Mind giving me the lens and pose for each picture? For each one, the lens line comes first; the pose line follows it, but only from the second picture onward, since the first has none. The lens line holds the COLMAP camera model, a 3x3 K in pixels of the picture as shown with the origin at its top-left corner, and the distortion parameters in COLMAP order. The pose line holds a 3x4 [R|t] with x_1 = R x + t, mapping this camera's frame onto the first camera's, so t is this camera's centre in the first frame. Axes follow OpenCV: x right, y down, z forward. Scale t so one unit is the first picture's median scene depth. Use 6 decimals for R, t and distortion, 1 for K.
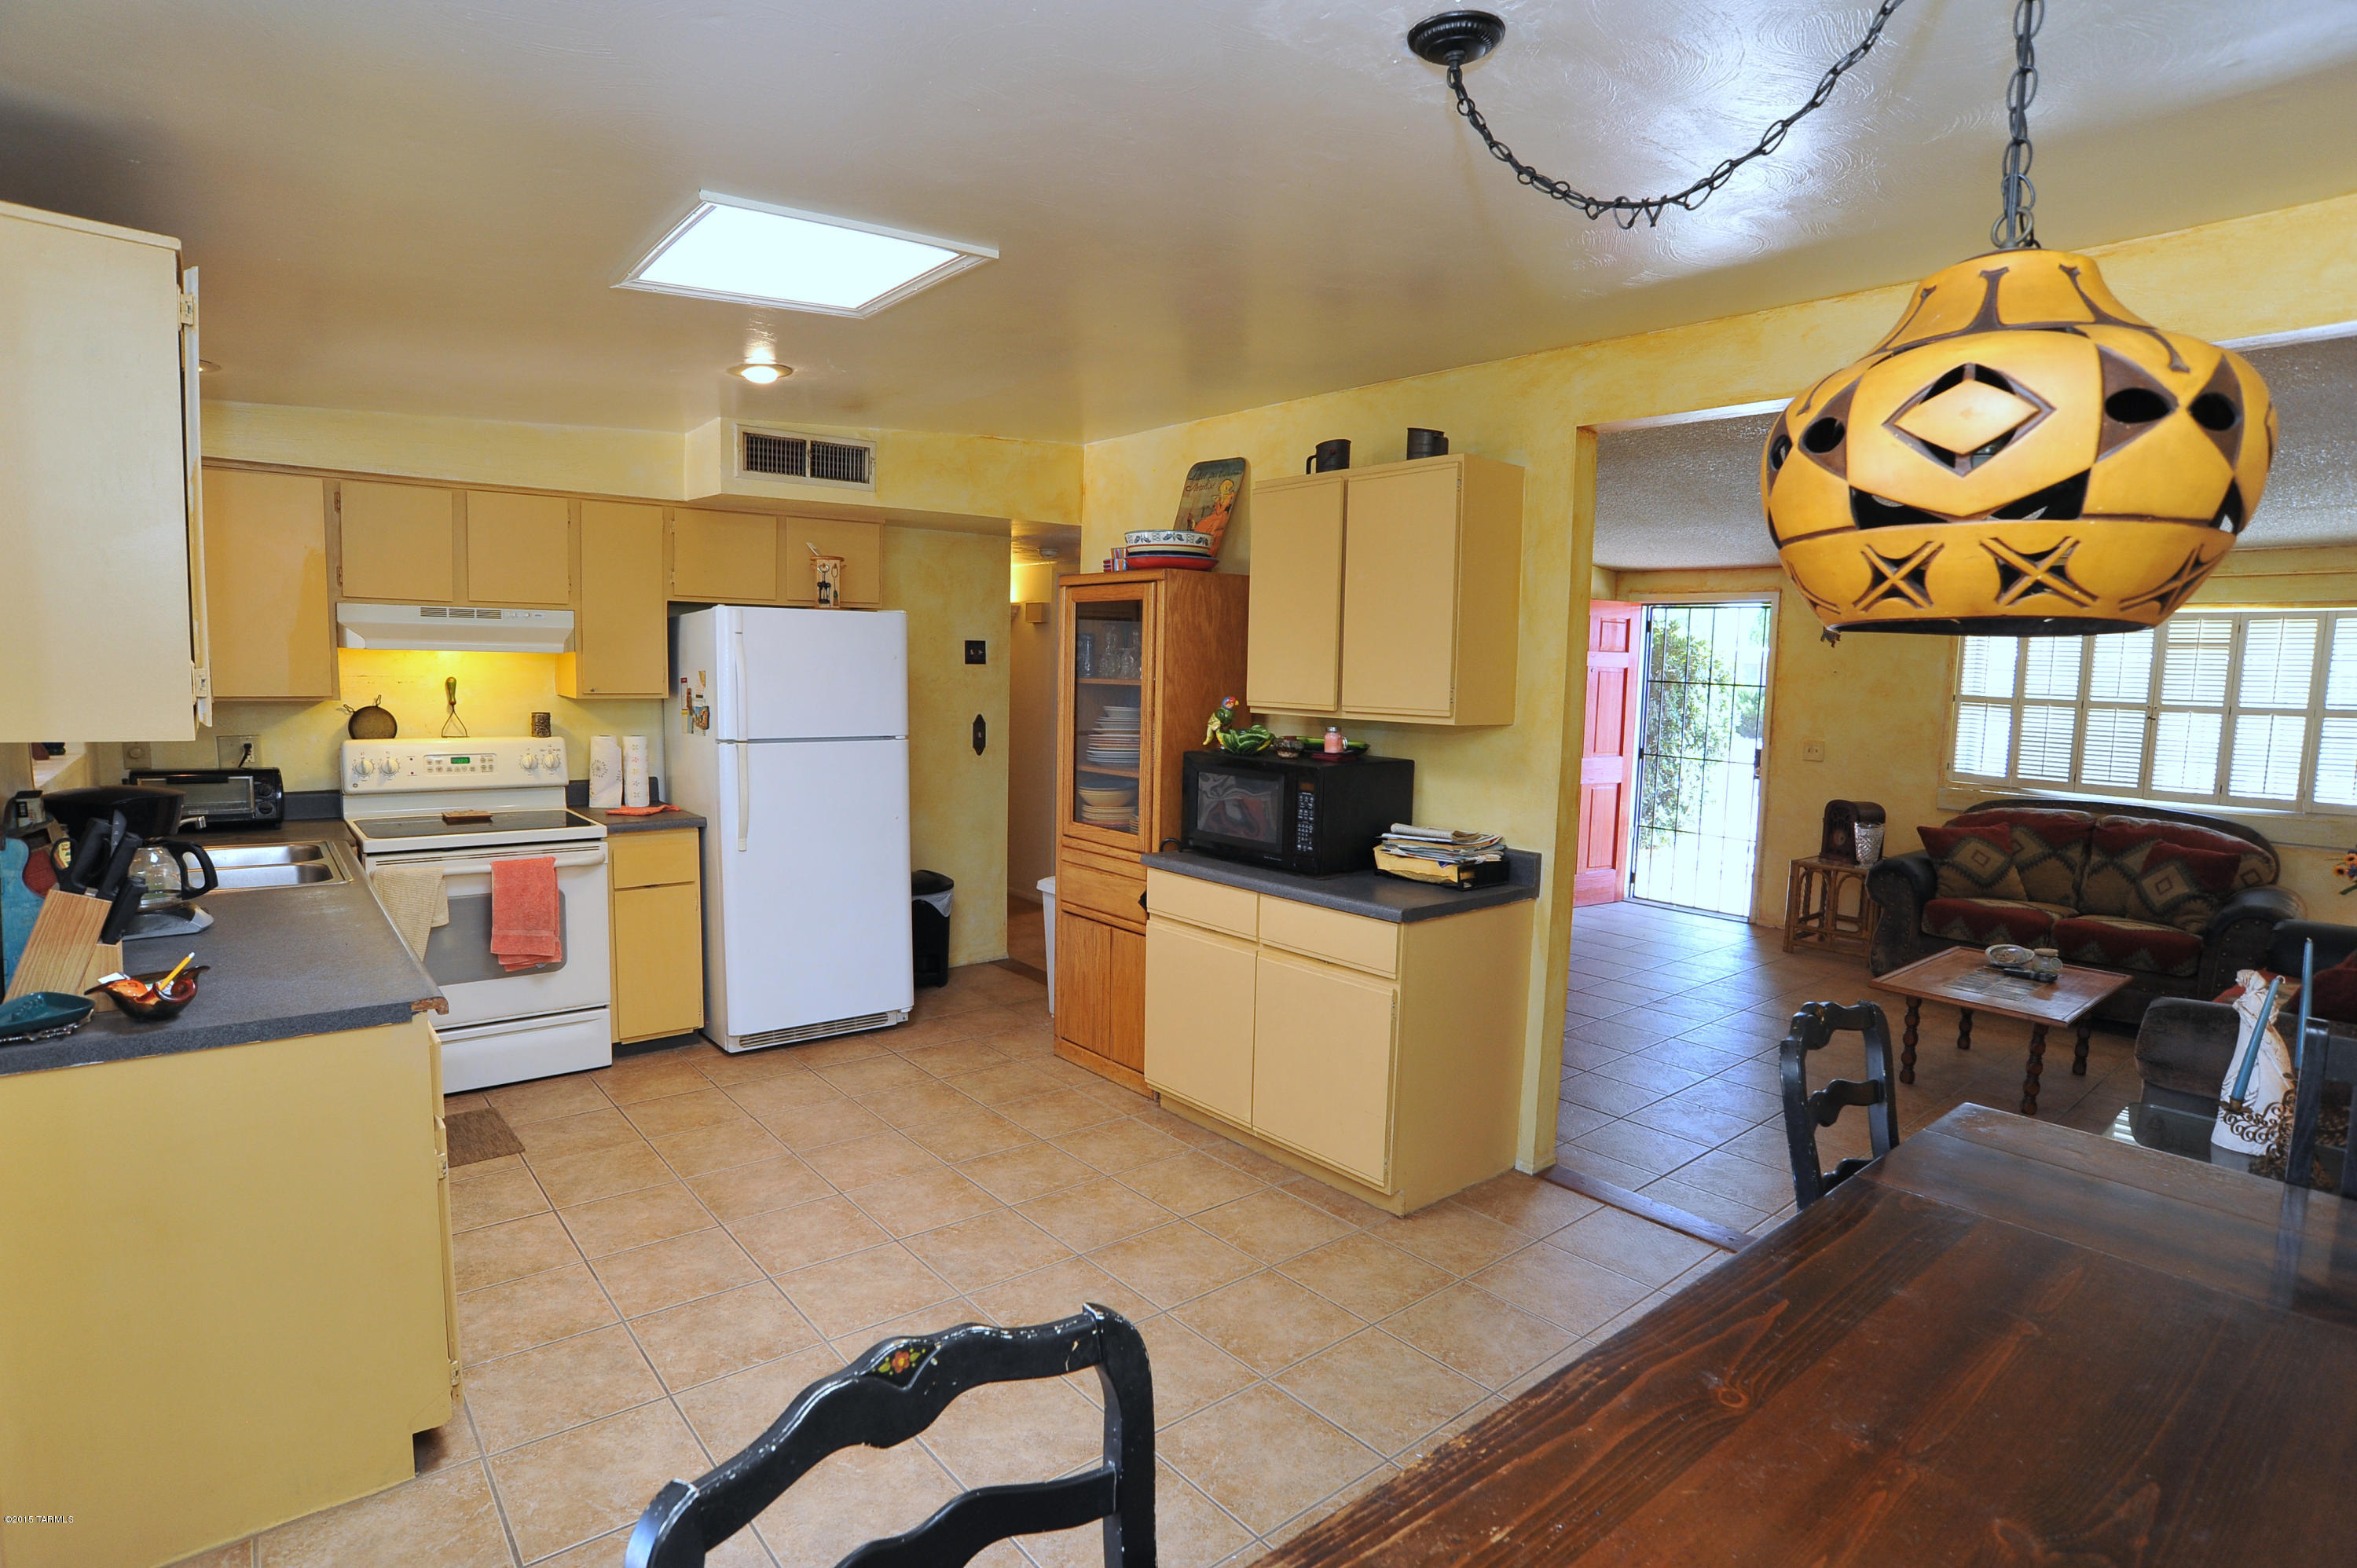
lens RADIAL K [[1218.9, 0, 1170.5], [0, 1218.9, 796.1], [0, 0, 1]] dist [-0.111357, 0.055378]
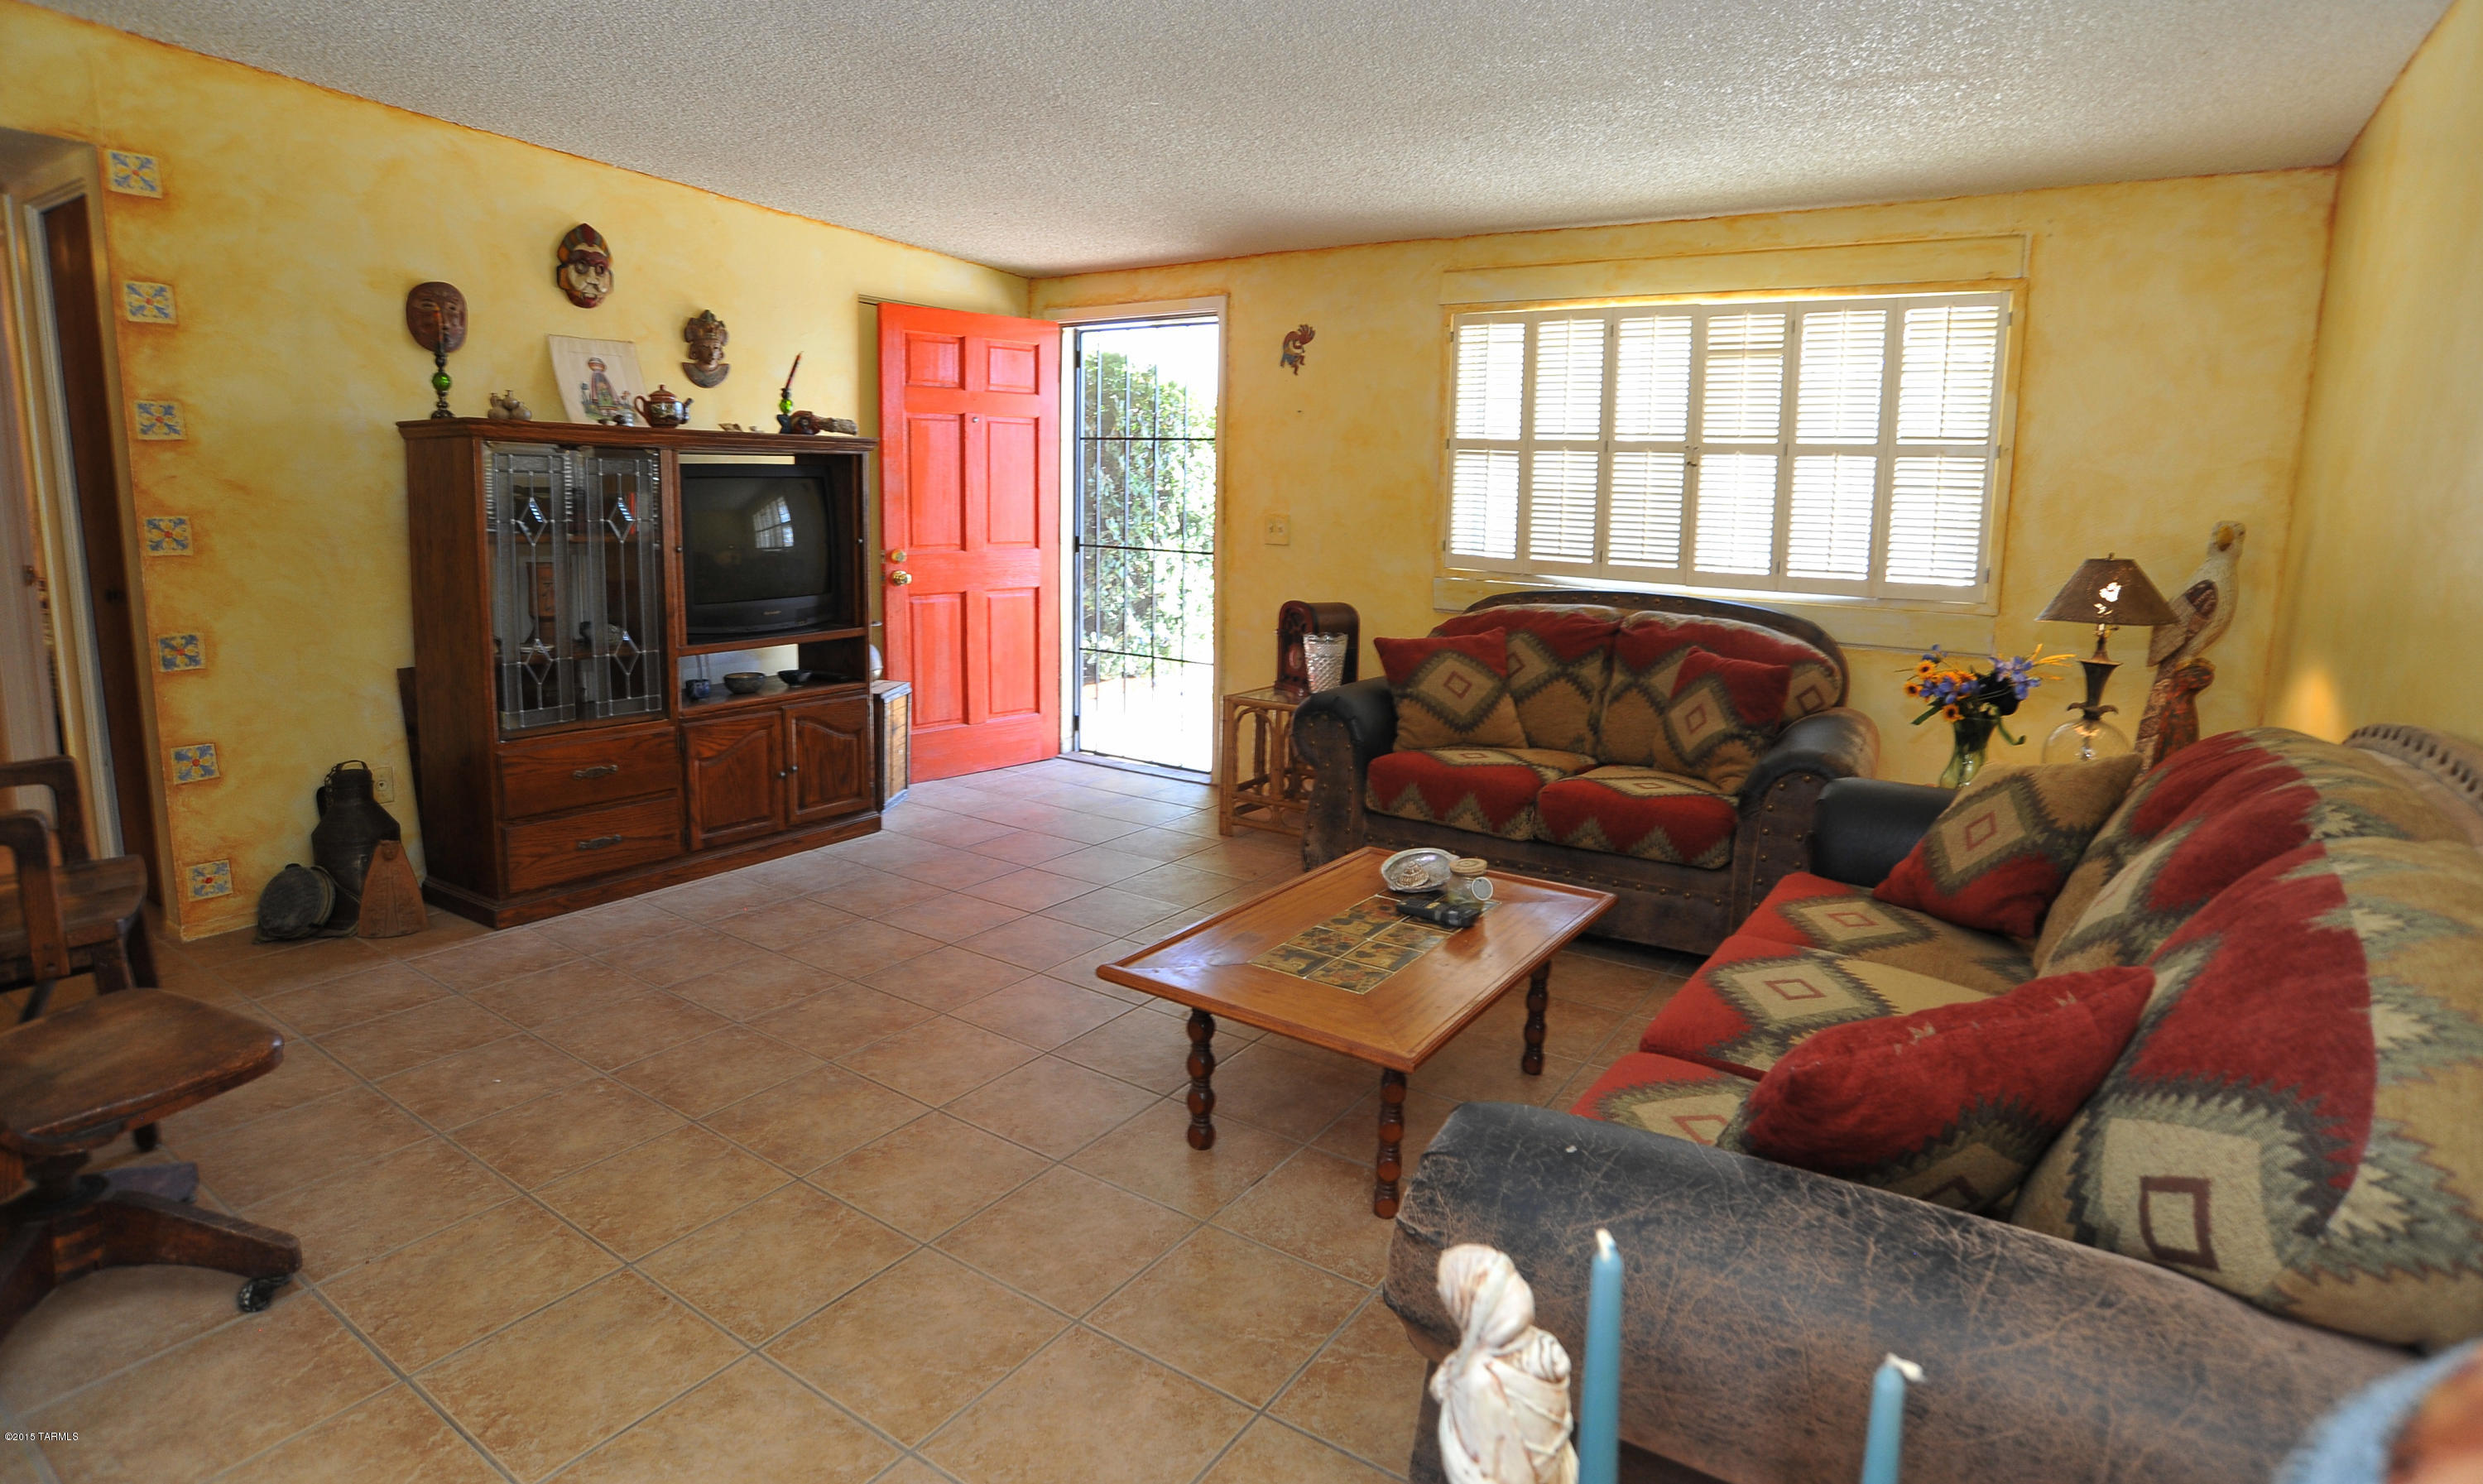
lens RADIAL K [[1303.8, 0, 1250.9], [0, 1303.8, 667.4], [0, 0, 1]] dist [-0.093109, 0.052241]
pose [[0.957610, -0.046706, 0.284256, 0.433873], [0.035272, 0.998354, 0.045215, 0.008271], [-0.285900, -0.033272, 0.957682, 0.398497]]
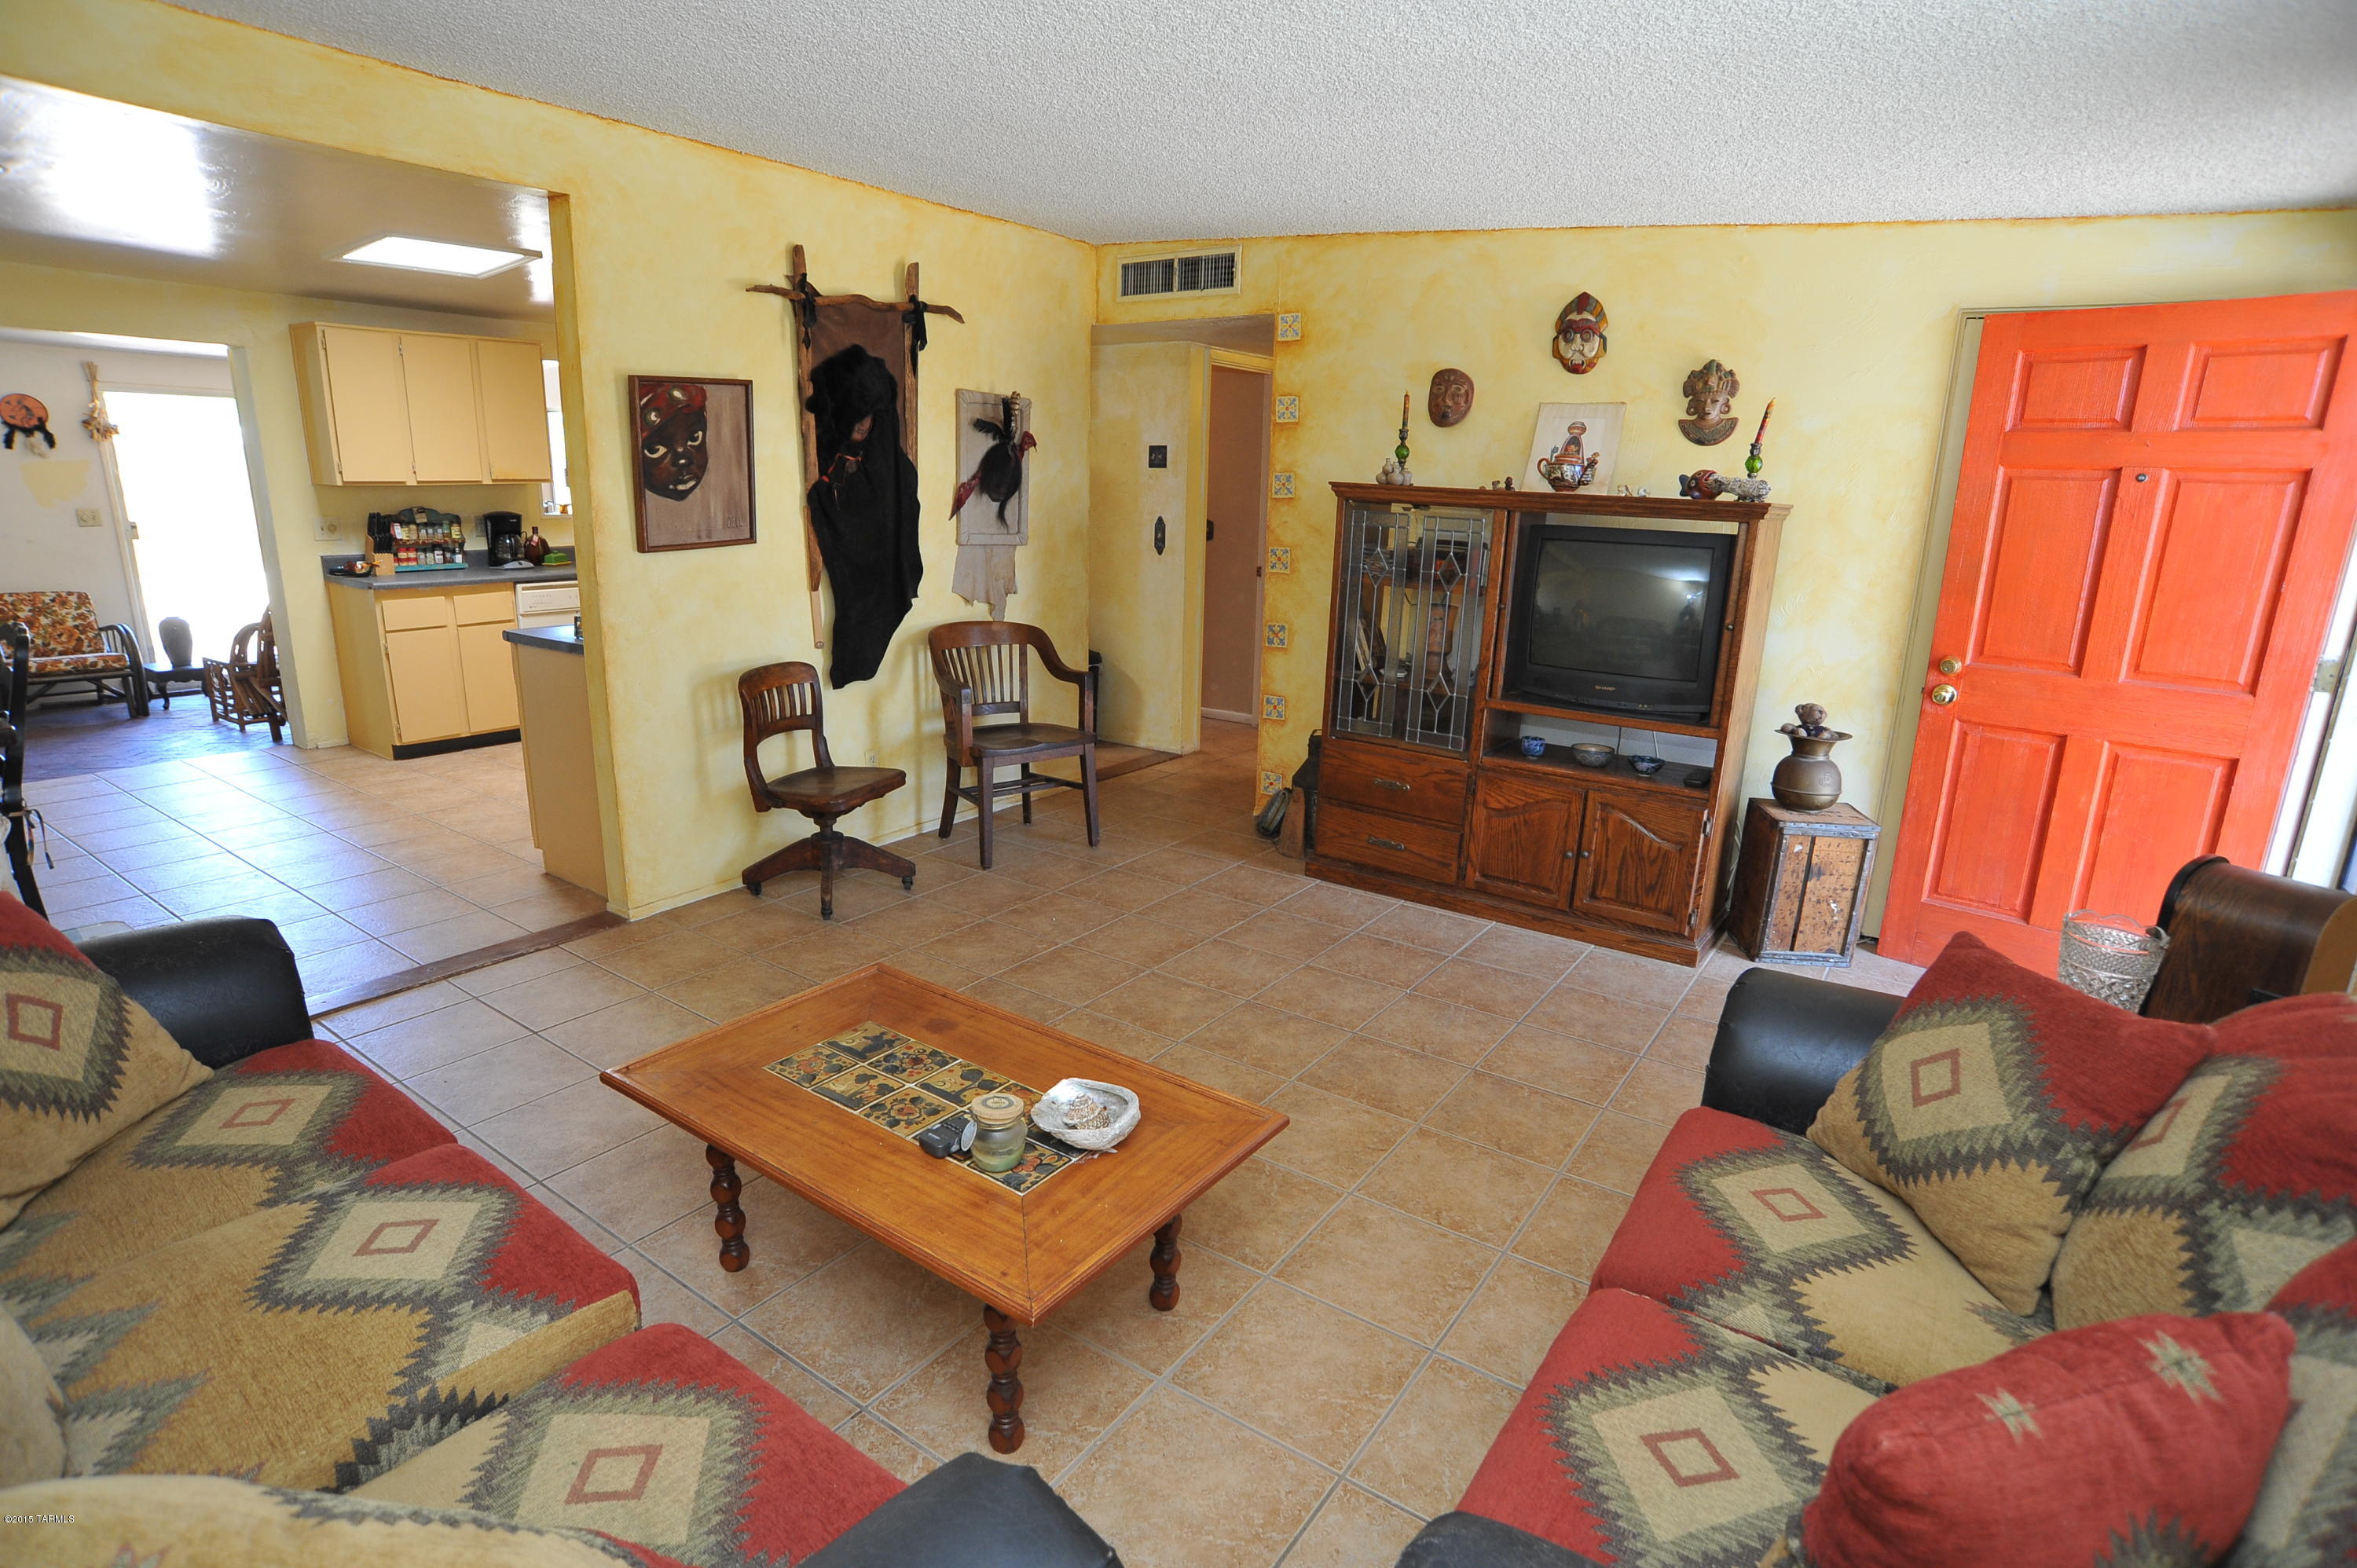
lens RADIAL K [[1218.9, 0, 1170.5], [0, 1218.9, 796.1], [0, 0, 1]] dist [-0.111357, 0.055378]
pose [[0.247456, 0.229544, -0.941316, 0.979122], [-0.120260, 0.971295, 0.205240, -0.050738], [0.961407, 0.062415, 0.267958, 0.814643]]
